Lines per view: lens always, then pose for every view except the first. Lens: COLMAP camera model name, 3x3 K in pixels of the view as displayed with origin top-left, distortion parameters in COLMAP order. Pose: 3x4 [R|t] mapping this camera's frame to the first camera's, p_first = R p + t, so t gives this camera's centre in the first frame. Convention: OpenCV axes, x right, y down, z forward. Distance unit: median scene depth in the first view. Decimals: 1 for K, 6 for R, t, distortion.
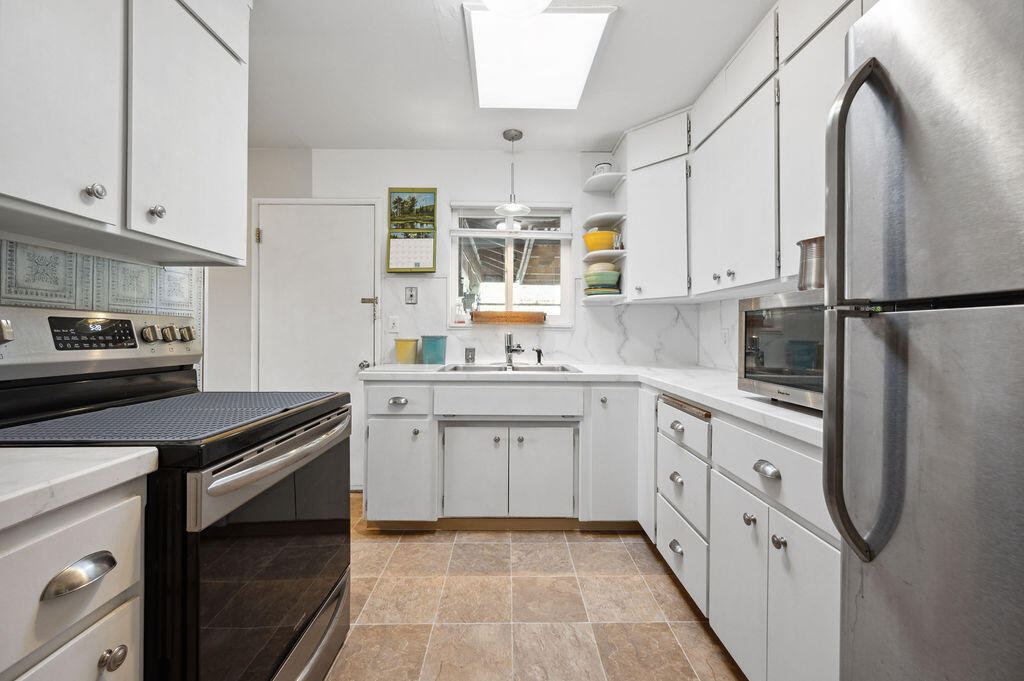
lens RADIAL K [[411.5, 0, 511.6], [0, 411.5, 328.7], [0, 0, 1]] dist [-0.002711, -0.000465]
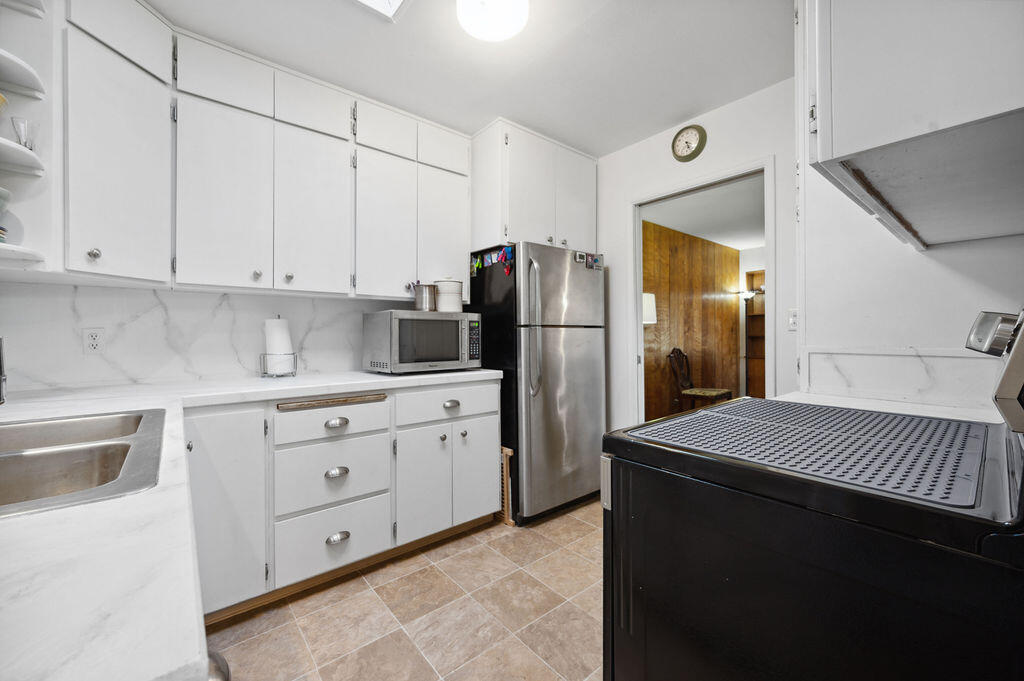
lens RADIAL K [[411.5, 0, 511.6], [0, 411.5, 328.7], [0, 0, 1]] dist [-0.002711, -0.000465]
pose [[-0.637342, 0.006258, 0.770556, -0.736702], [-0.008532, 0.999848, -0.015176, 0.010551], [-0.770534, -0.016246, -0.637192, 1.423209]]
